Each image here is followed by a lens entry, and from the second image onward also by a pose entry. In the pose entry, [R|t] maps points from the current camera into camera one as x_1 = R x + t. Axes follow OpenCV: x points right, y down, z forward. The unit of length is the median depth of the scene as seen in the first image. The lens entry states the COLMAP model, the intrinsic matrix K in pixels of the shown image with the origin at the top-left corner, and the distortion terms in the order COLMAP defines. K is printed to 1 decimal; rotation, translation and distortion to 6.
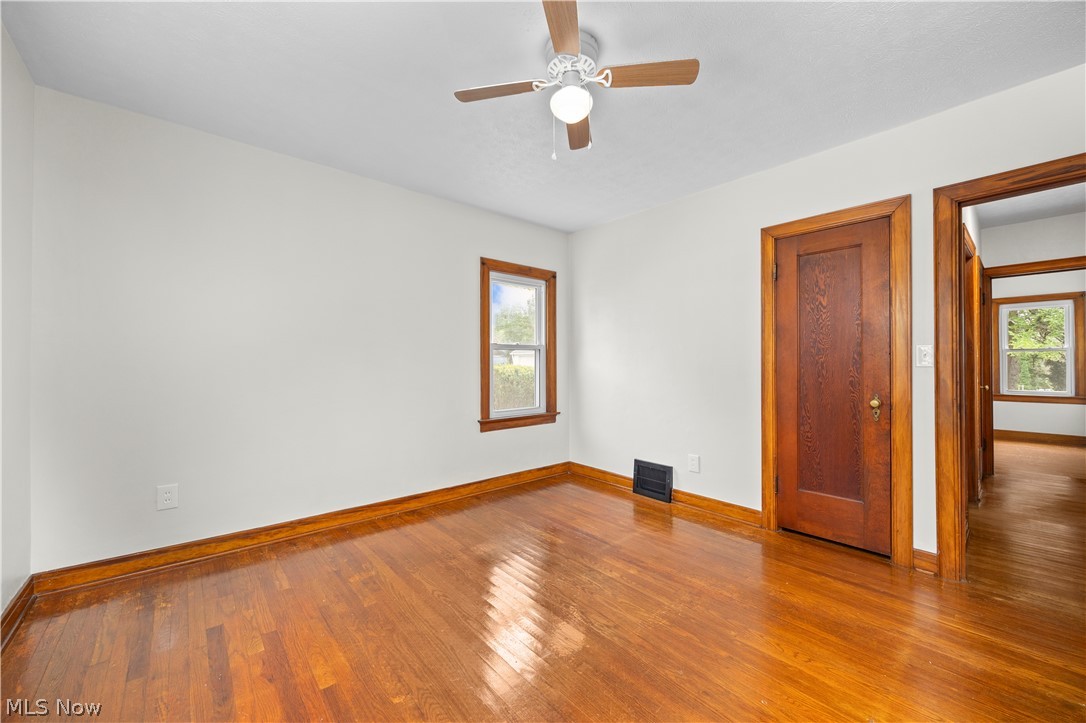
lens RADIAL K [[434.8, 0, 541.2], [0, 434.8, 362.3], [0, 0, 1]] dist [-0.014418, -0.000076]
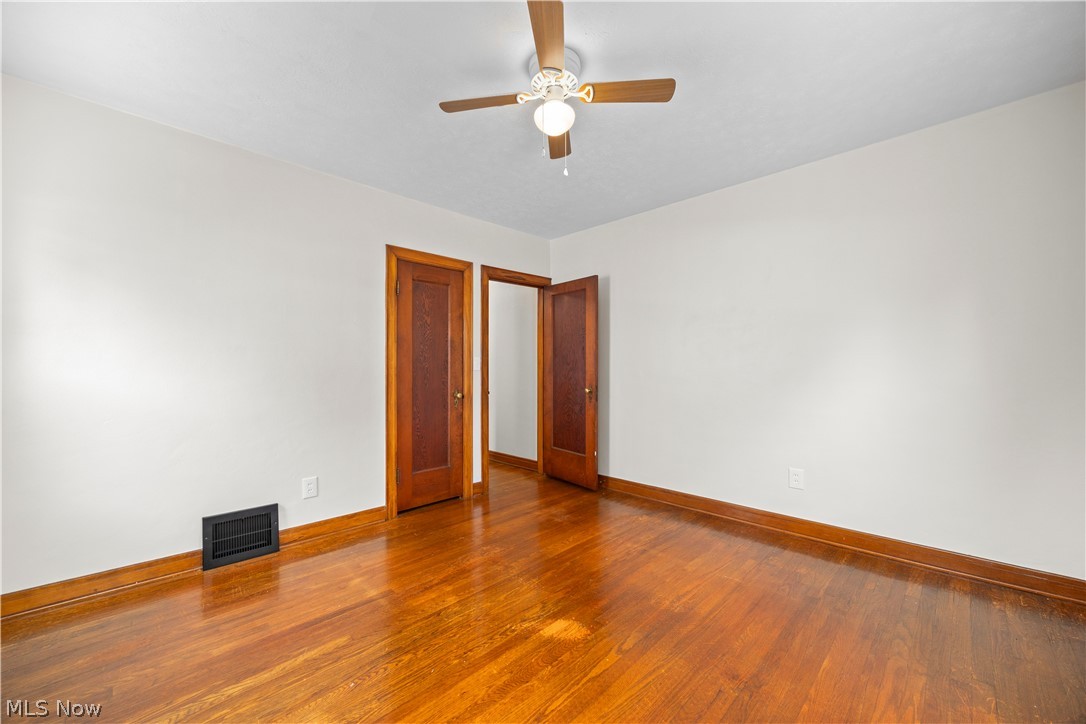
lens RADIAL K [[434.8, 0, 543.1], [0, 434.8, 368.5], [0, 0, 1]] dist [-0.014418, -0.000076]
pose [[-0.121792, 0.000754, 0.992555, -0.623827], [0.002329, 0.999997, -0.000474, 0.003757], [-0.992553, 0.002254, -0.121793, 0.754511]]
